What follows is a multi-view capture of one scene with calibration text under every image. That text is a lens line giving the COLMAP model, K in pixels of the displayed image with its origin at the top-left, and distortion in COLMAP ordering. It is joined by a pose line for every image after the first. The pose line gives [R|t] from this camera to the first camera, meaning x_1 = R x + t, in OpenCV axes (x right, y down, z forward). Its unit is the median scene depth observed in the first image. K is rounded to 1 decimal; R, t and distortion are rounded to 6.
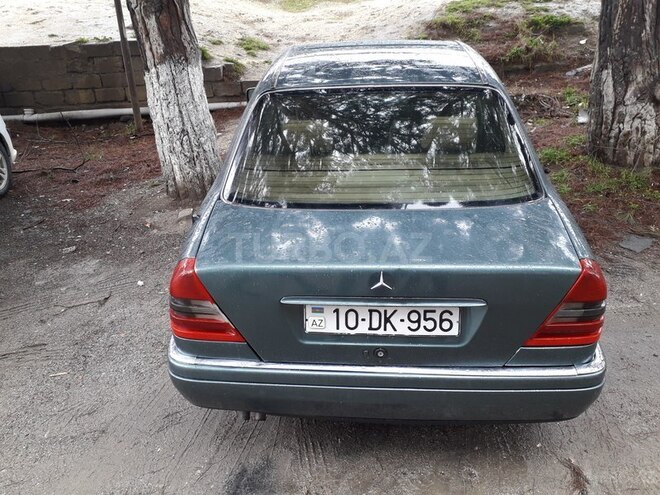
lens RADIAL K [[526.3, 0, 330.0], [0, 526.3, 247.5], [0, 0, 1]] dist [0.005159, -0.008564]
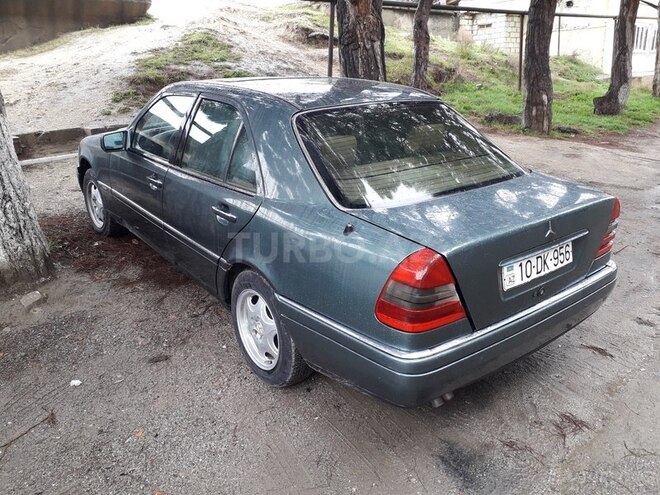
lens RADIAL K [[518.7, 0, 330.0], [0, 518.7, 247.5], [0, 0, 1]] dist [0.004931, -0.003275]
pose [[0.758388, -0.205358, 0.618608, -0.408191], [0.270731, 0.962576, -0.012361, -0.008286], [-0.592919, 0.176851, 0.785602, 0.122712]]
